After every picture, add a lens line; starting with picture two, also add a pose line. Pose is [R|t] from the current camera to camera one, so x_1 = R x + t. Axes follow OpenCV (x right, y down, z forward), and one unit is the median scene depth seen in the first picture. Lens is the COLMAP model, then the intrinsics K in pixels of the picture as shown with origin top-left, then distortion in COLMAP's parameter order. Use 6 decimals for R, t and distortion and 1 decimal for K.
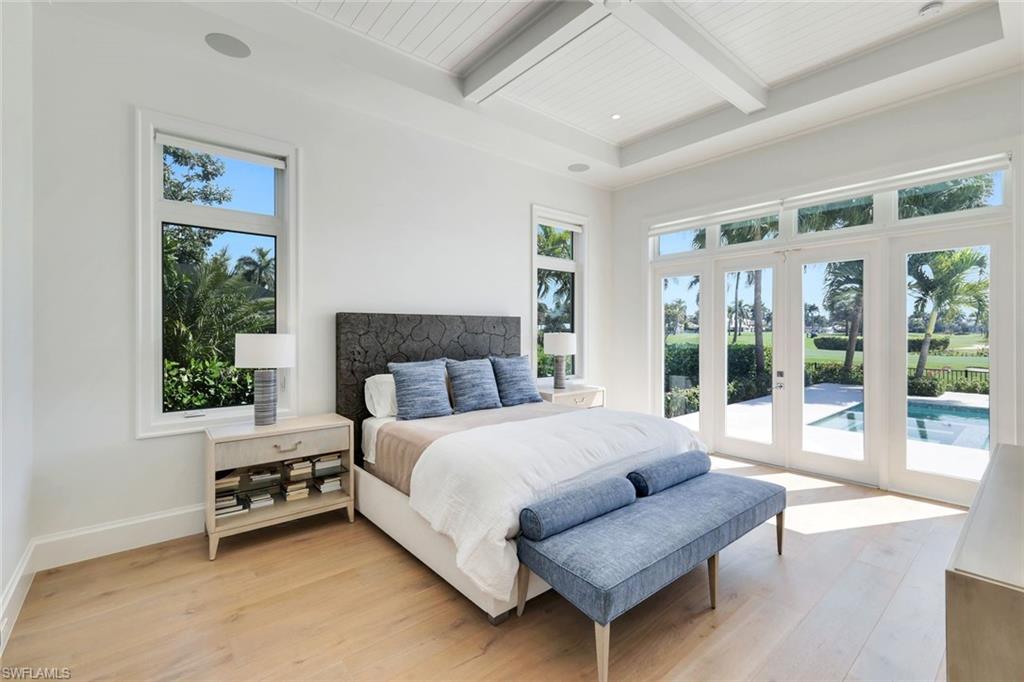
lens RADIAL K [[449.2, 0, 505.6], [0, 449.2, 333.3], [0, 0, 1]] dist [-0.005669, -0.000274]
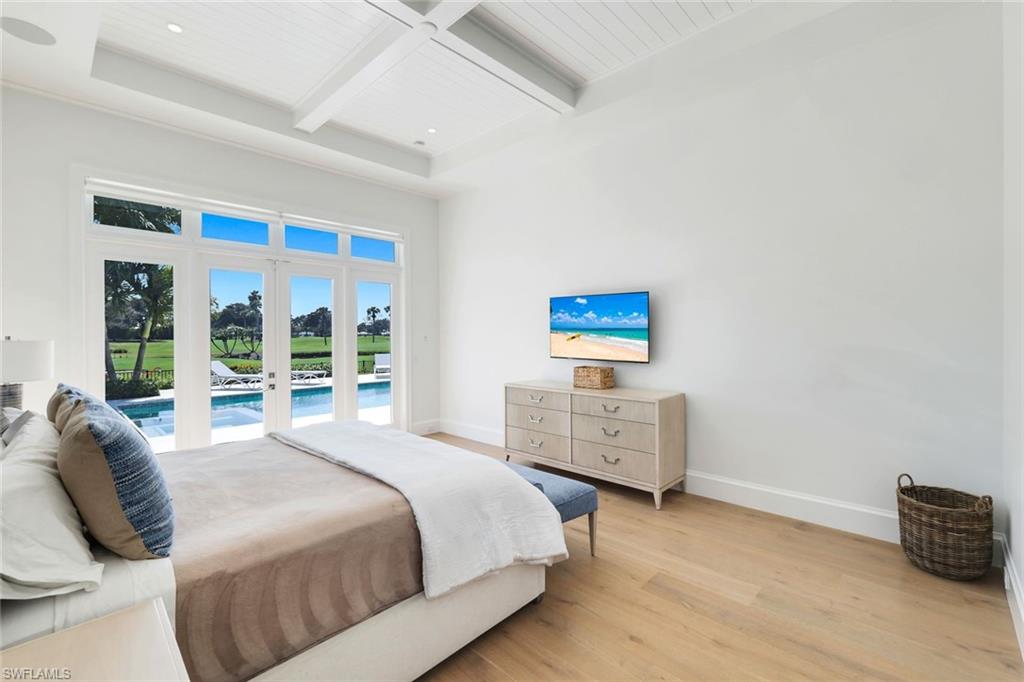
lens RADIAL K [[449.2, 0, 505.7], [0, 449.2, 339.8], [0, 0, 1]] dist [-0.005669, -0.000274]
pose [[-0.103016, -0.003978, 0.994672, -0.512529], [0.006863, 0.999965, 0.004710, 0.007549], [-0.994656, 0.007312, -0.102985, 0.562717]]
